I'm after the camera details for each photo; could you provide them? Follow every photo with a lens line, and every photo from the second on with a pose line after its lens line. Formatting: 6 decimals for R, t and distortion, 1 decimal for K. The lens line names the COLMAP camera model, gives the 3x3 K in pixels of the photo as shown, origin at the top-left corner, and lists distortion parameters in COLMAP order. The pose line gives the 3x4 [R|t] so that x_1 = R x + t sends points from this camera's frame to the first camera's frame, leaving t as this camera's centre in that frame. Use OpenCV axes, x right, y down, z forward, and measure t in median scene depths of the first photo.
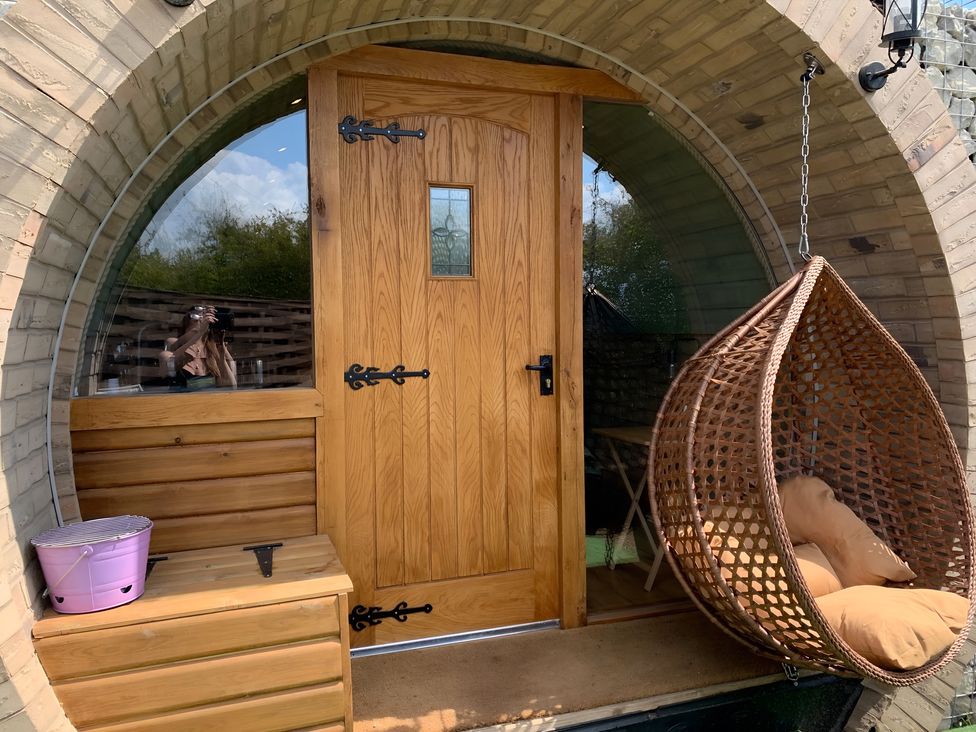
lens RADIAL K [[717.9, 0, 488.0], [0, 717.9, 366.0], [0, 0, 1]] dist [-0.008789, -0.003485]
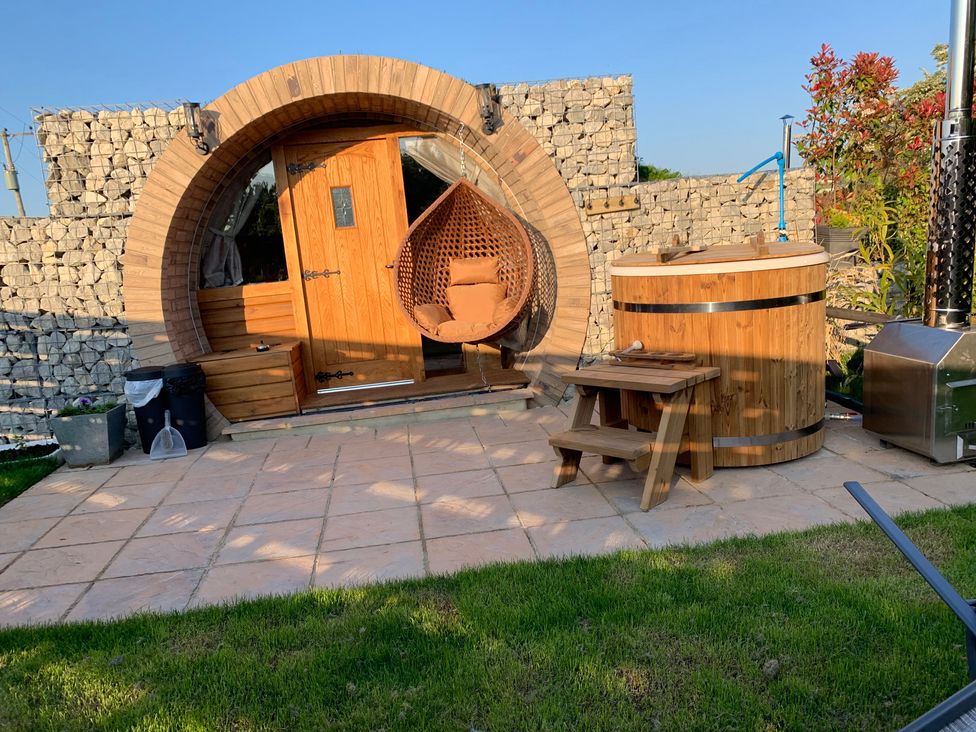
lens RADIAL K [[717.9, 0, 488.0], [0, 717.9, 366.0], [0, 0, 1]] dist [-0.008789, -0.003485]
pose [[0.979442, -0.050082, -0.195411, 0.813811], [0.072556, 0.991324, 0.109600, 0.091599], [0.188227, -0.121525, 0.974578, -1.171704]]
